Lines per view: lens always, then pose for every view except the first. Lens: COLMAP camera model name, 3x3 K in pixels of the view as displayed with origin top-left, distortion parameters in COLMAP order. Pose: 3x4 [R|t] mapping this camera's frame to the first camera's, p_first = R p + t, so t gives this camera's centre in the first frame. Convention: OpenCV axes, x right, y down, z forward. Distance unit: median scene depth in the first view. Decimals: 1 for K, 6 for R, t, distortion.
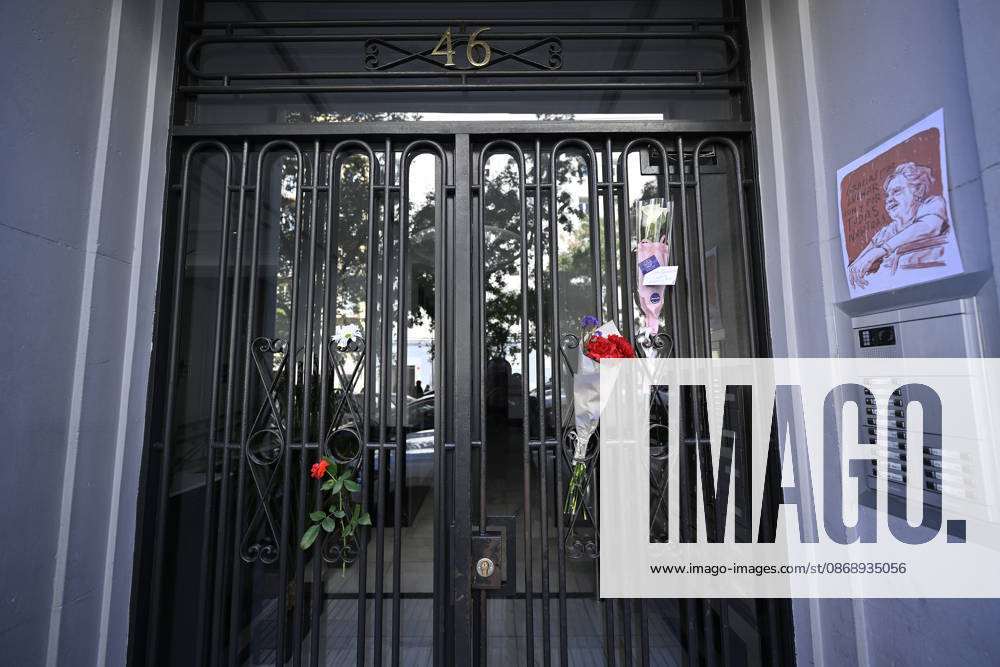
lens RADIAL K [[395.5, 0, 498.2], [0, 395.5, 337.4], [0, 0, 1]] dist [0.000239, 0.000121]
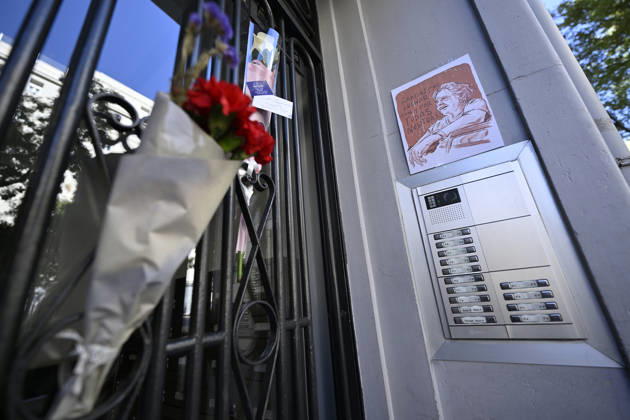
lens RADIAL K [[249.2, 0, 313.9], [0, 249.2, 212.4], [0, 0, 1]] dist [0.000239, 0.000121]
pose [[0.542272, 0.255094, 0.800542, 0.152141], [-0.014786, 0.955546, -0.294471, 0.279362], [-0.840073, 0.147847, 0.521938, 0.976289]]
